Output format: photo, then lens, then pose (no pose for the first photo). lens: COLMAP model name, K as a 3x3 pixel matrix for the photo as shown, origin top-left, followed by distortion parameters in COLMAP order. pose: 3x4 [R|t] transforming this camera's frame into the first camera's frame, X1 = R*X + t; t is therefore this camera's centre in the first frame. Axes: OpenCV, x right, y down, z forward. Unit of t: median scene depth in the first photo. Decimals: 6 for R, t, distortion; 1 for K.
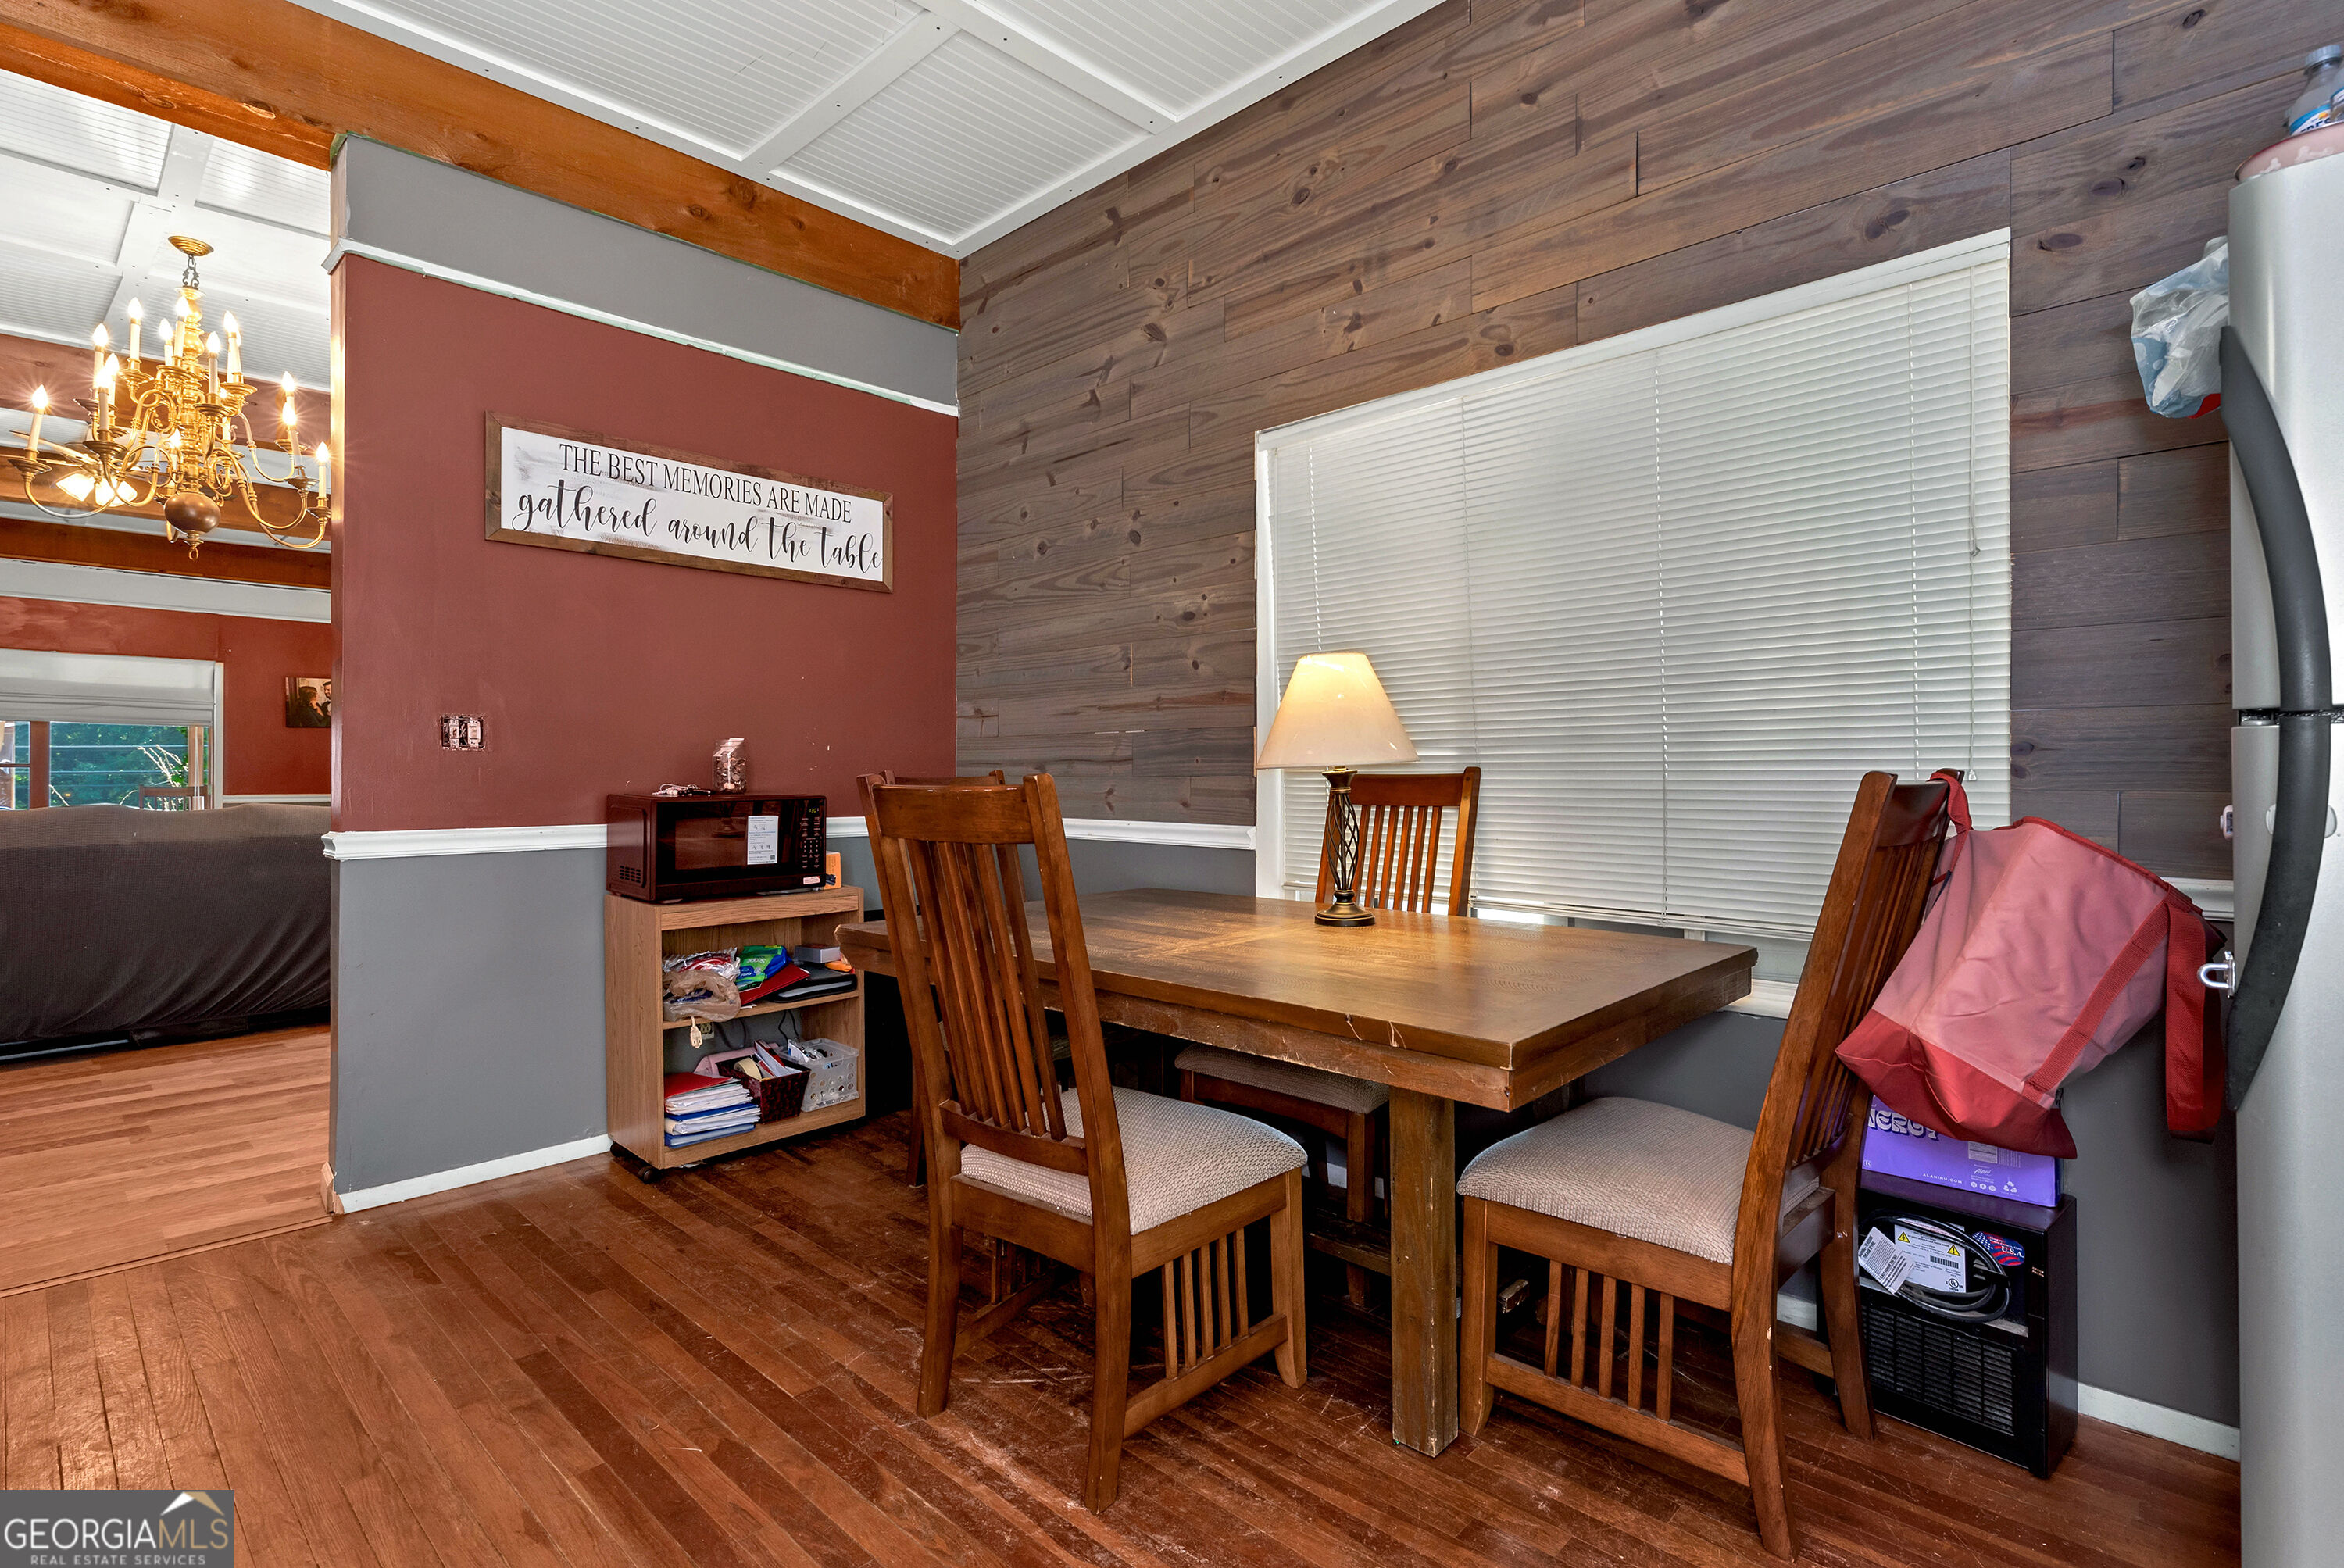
lens RADIAL K [[1107.9, 0, 1170.4], [0, 1107.9, 780.0], [0, 0, 1]] dist [-0.004068, -0.000589]
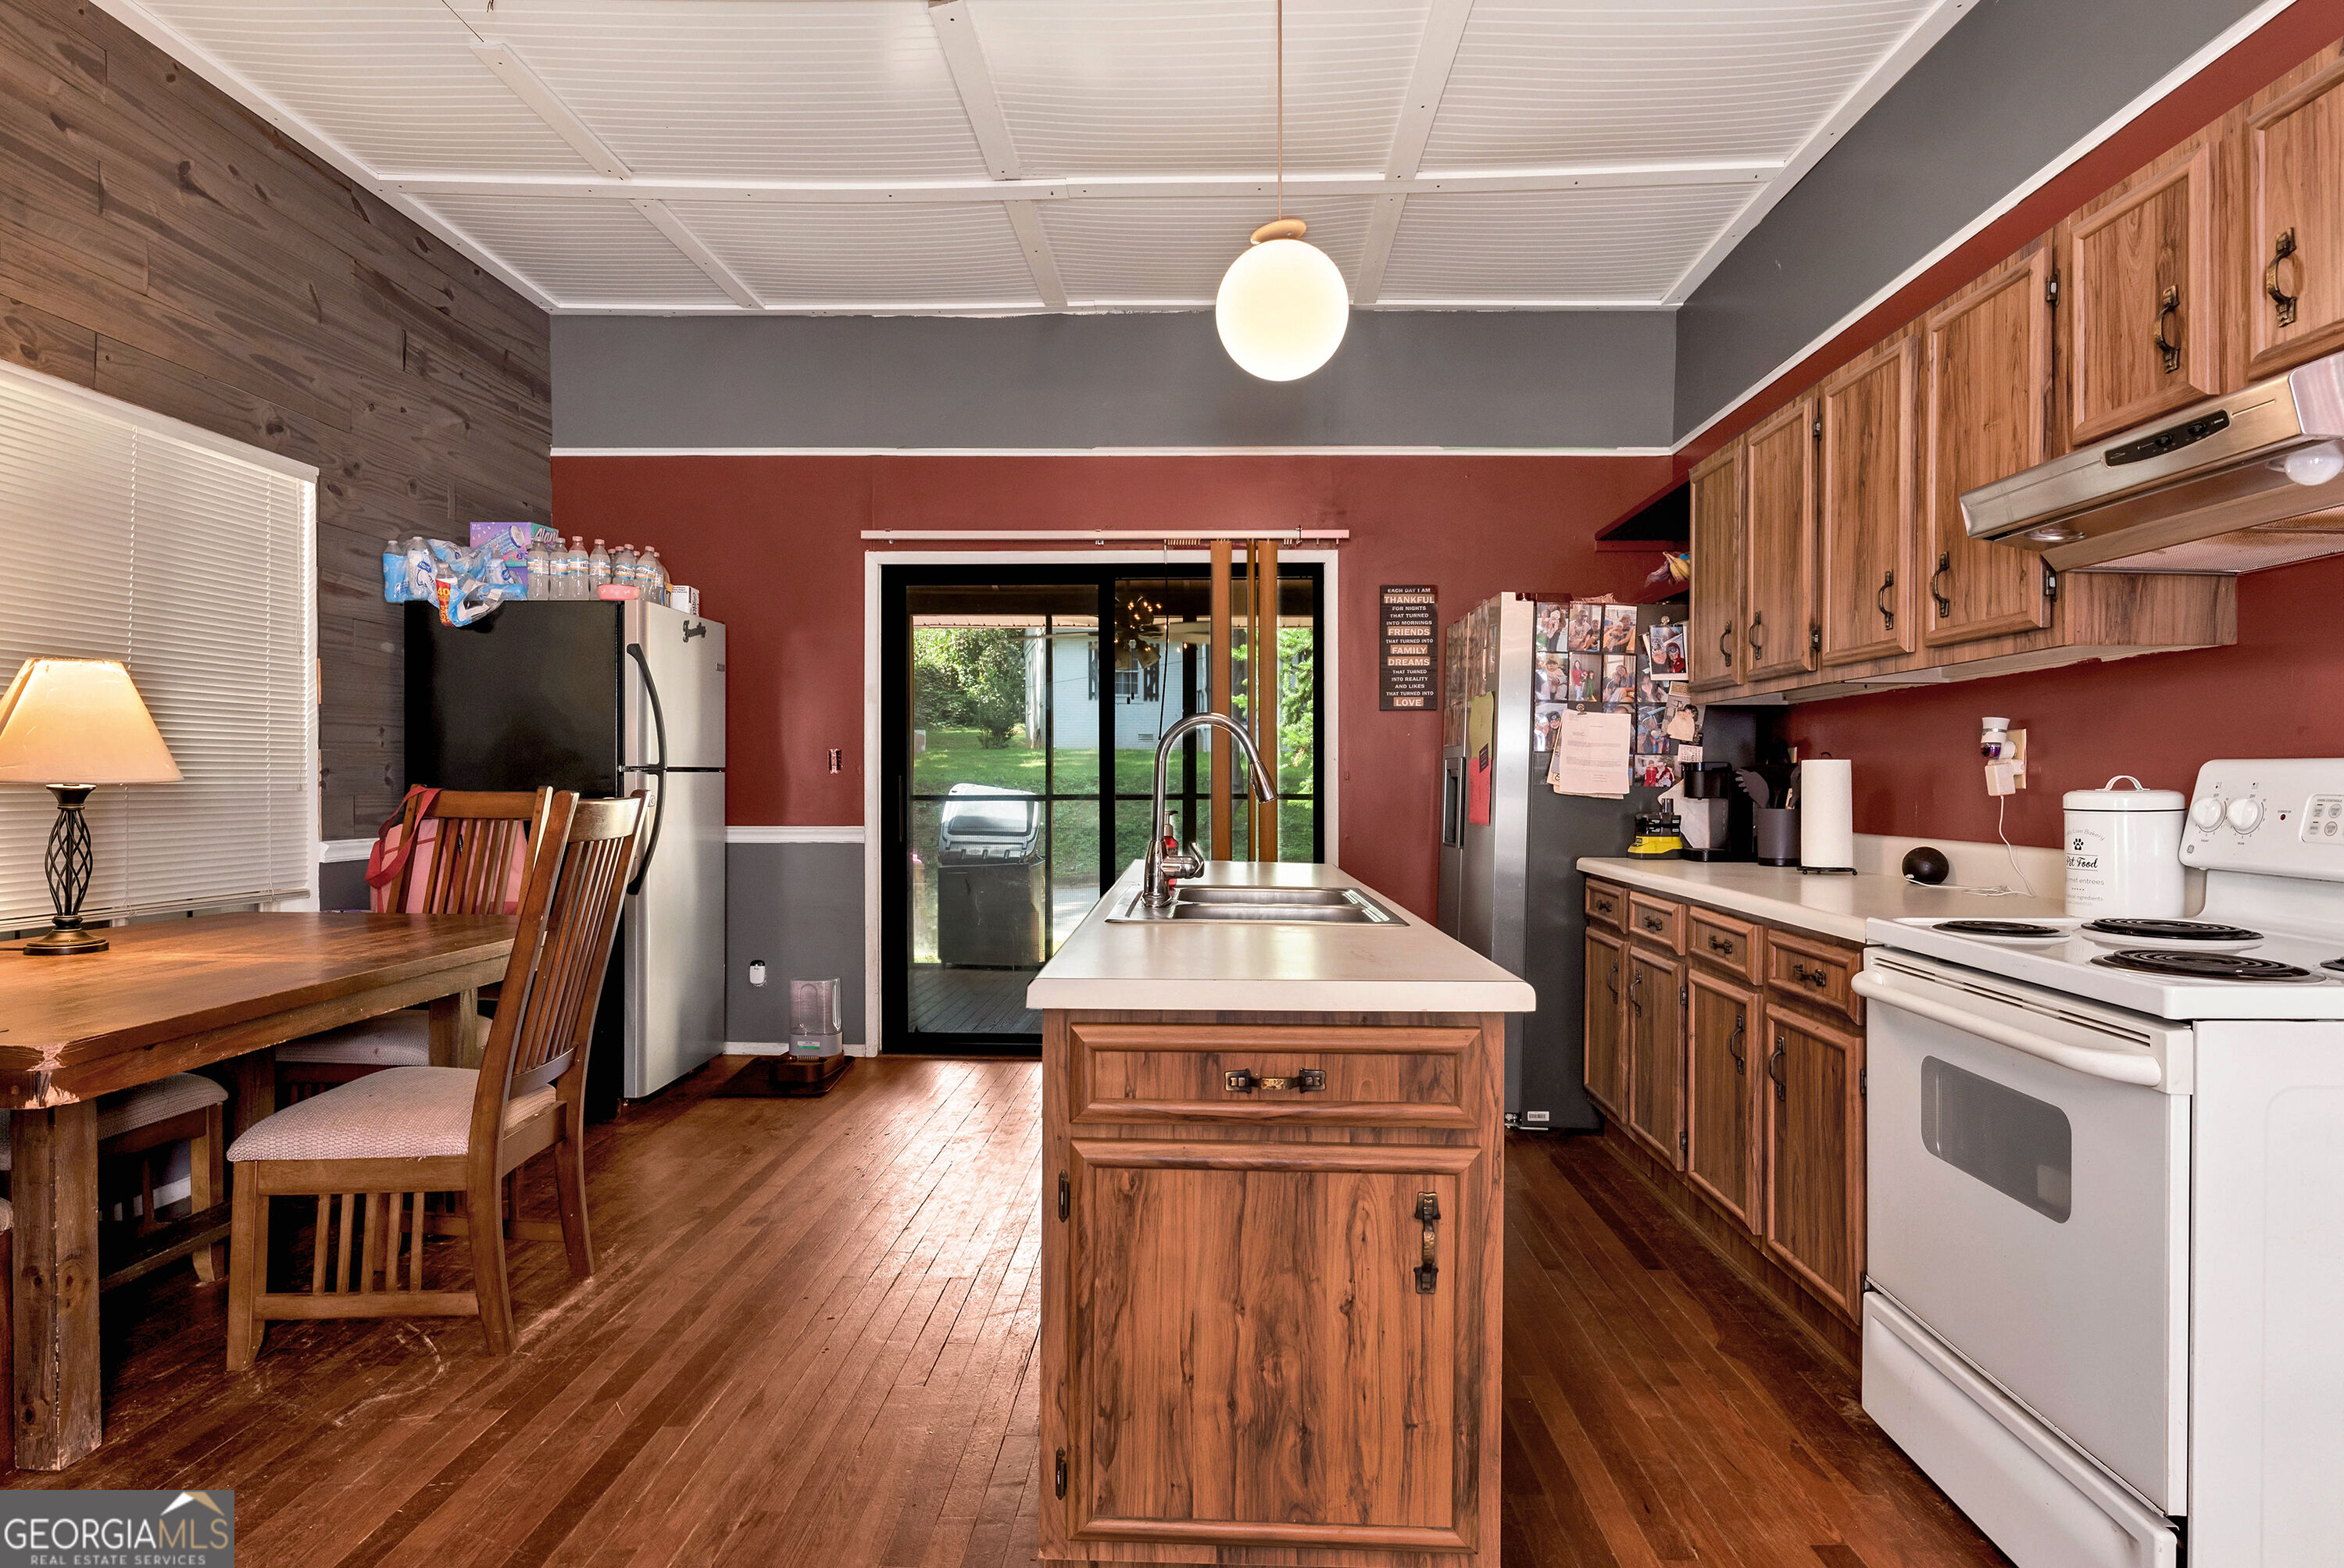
lens RADIAL K [[1328.1, 0, 1171.5], [0, 1328.1, 781.6], [0, 0, 1]] dist [-0.007732, -0.000091]
pose [[-0.657979, -0.006471, 0.753009, -1.669075], [-0.007159, 0.999972, 0.002338, -0.027674], [-0.753002, -0.003853, -0.658006, 1.354796]]
